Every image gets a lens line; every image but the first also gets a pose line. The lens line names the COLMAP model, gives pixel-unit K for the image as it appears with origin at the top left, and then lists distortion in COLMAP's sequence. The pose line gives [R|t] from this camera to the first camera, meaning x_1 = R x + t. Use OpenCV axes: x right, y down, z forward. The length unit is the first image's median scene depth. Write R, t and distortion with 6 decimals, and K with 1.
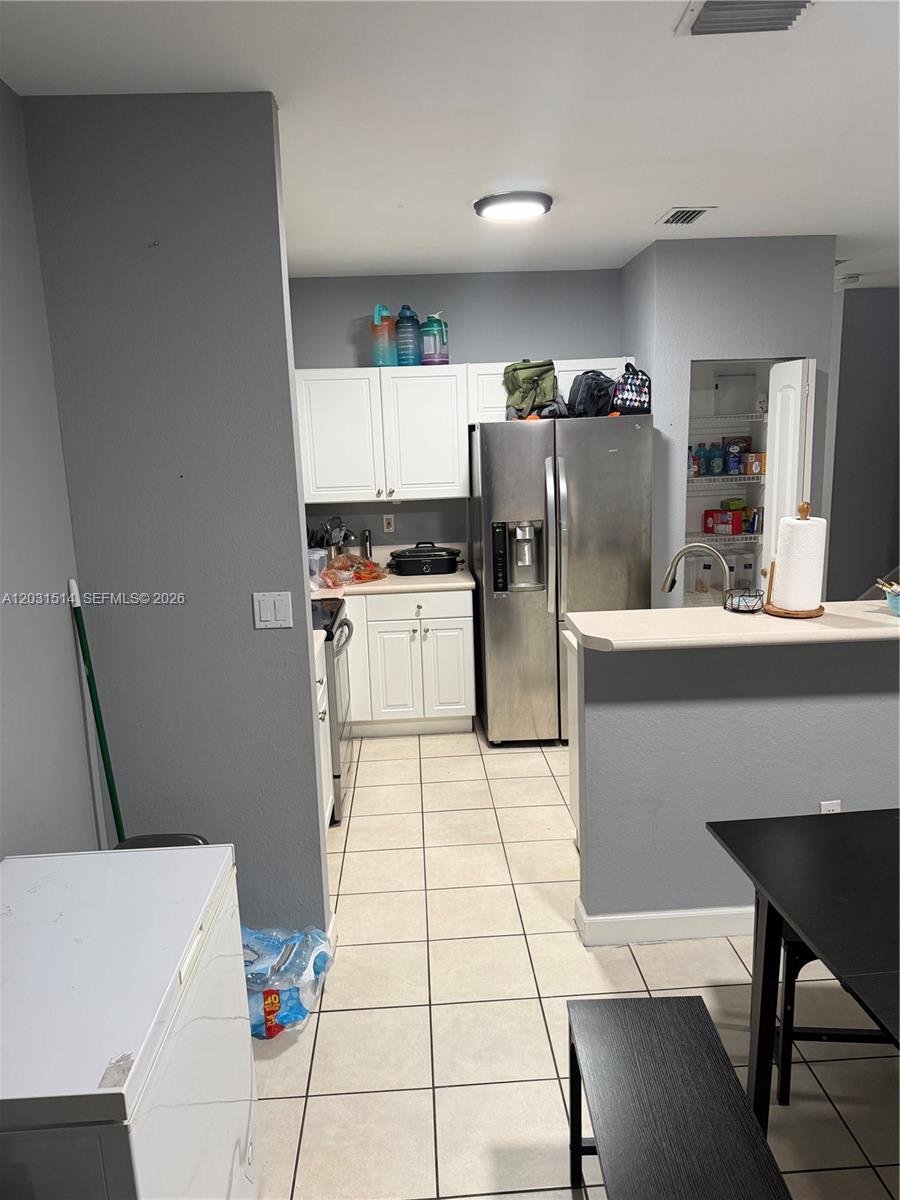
lens RADIAL K [[836.5, 0, 450.0], [0, 836.5, 600.0], [0, 0, 1]] dist [0.211823, -0.409333]
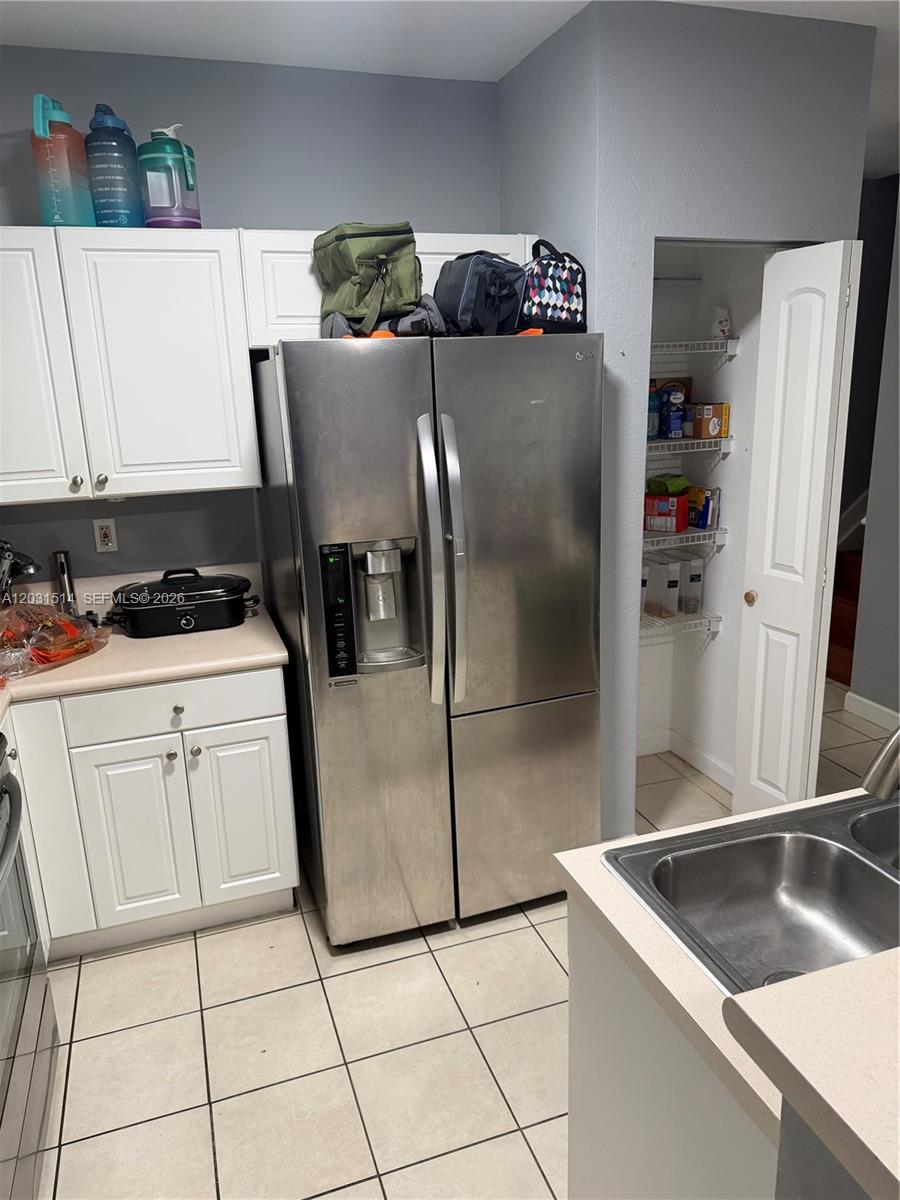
lens RADIAL K [[846.1, 0, 449.0], [0, 846.1, 608.7], [0, 0, 1]] dist [0.066785, -0.085879]
pose [[0.960953, -0.069859, 0.267748, -0.012757], [0.050763, 0.995691, 0.077602, -0.083879], [-0.272015, -0.060980, 0.960359, 0.458910]]
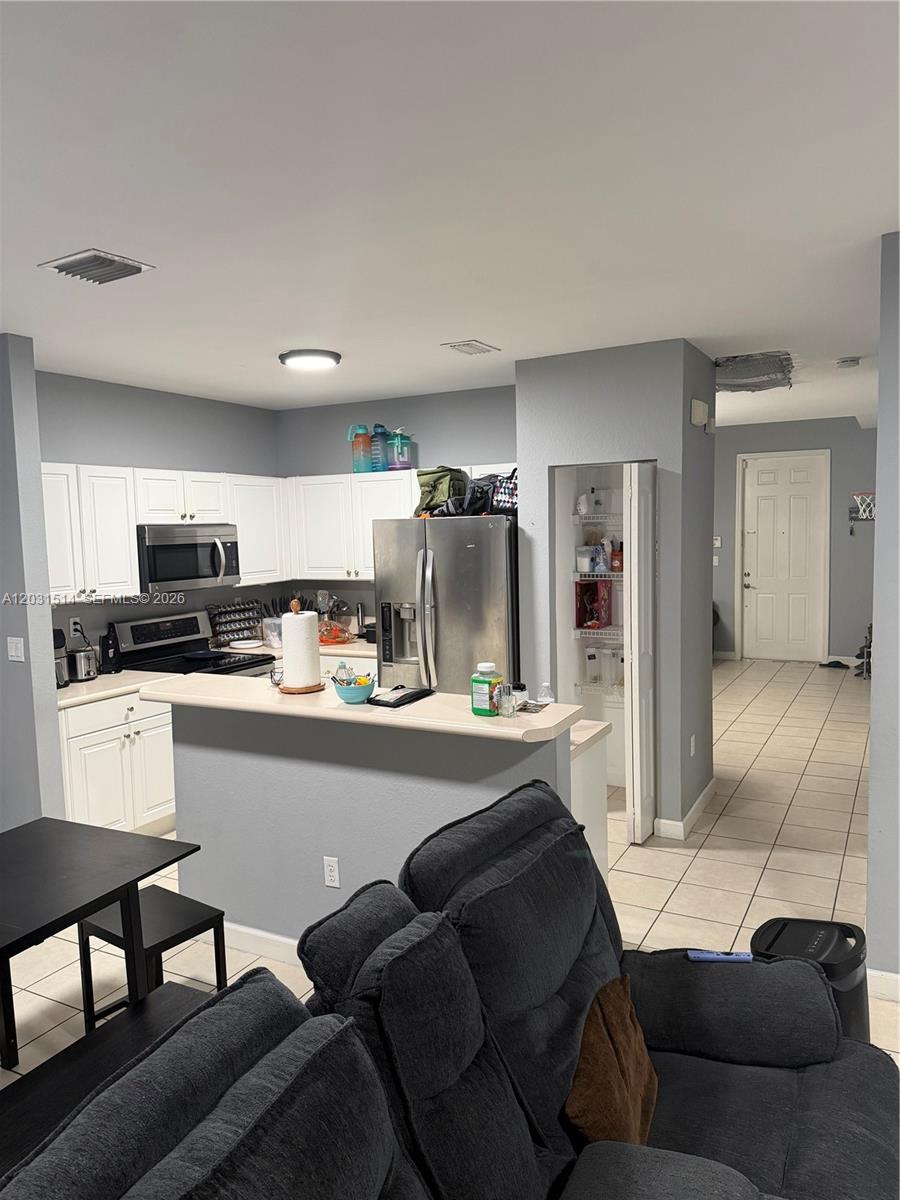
lens RADIAL K [[836.5, 0, 450.0], [0, 836.5, 600.0], [0, 0, 1]] dist [0.211823, -0.409333]
pose [[0.853315, 0.056798, -0.518293, 0.699081], [-0.095679, 0.994226, -0.048573, -0.044517], [0.512542, 0.091038, 0.853823, 0.034870]]
